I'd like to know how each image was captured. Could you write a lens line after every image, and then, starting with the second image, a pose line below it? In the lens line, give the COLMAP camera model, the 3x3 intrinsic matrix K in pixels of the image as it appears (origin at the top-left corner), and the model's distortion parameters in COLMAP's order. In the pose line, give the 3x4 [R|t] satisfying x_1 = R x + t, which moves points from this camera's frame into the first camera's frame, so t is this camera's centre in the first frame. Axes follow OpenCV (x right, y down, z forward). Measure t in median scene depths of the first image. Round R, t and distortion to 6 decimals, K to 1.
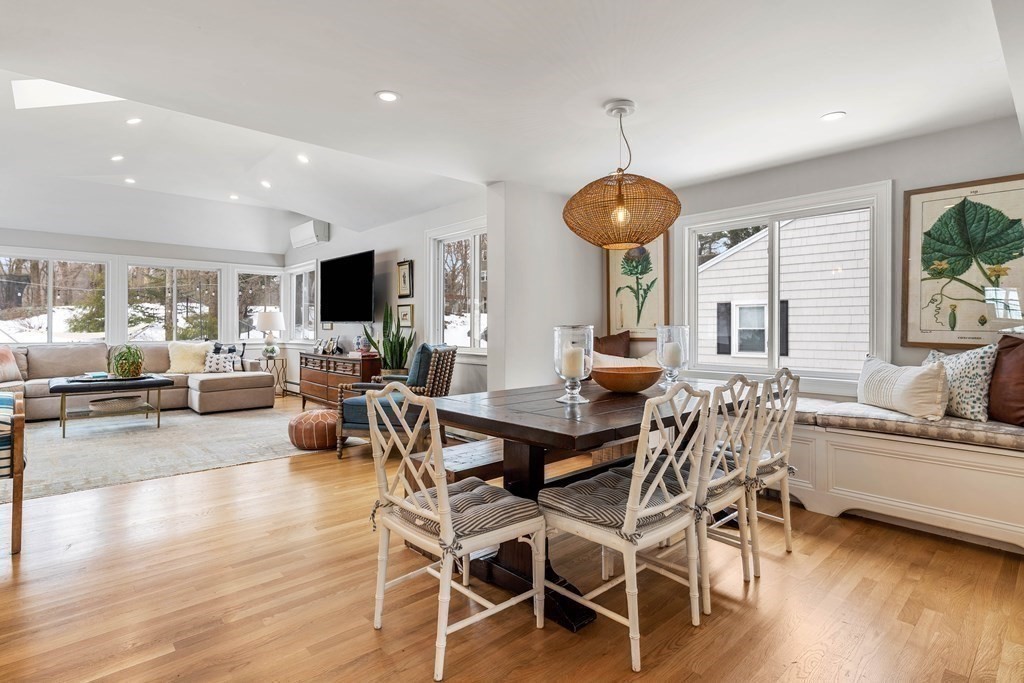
lens RADIAL K [[513.4, 0, 500.5], [0, 513.4, 325.9], [0, 0, 1]] dist [-0.002576, -0.000277]
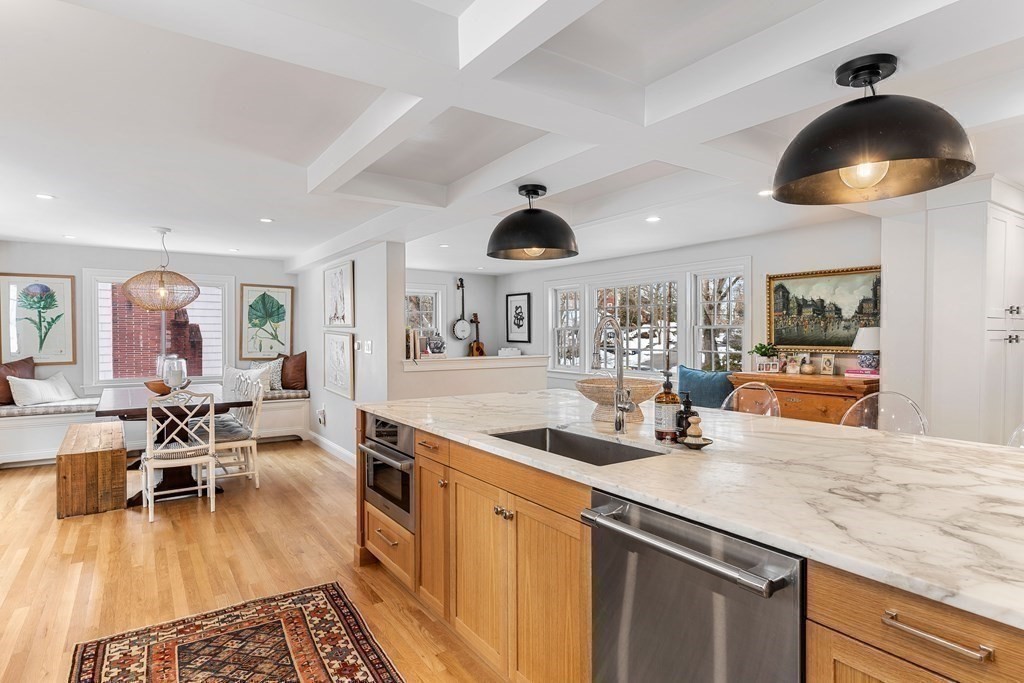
lens RADIAL K [[533.5, 0, 510.1], [0, 533.5, 337.0], [0, 0, 1]] dist [0.004430, -0.000017]
pose [[0.117485, -0.005474, 0.993060, -0.860654], [-0.004306, 0.999973, 0.006022, -0.050092], [-0.993065, -0.004984, 0.117458, -0.220813]]
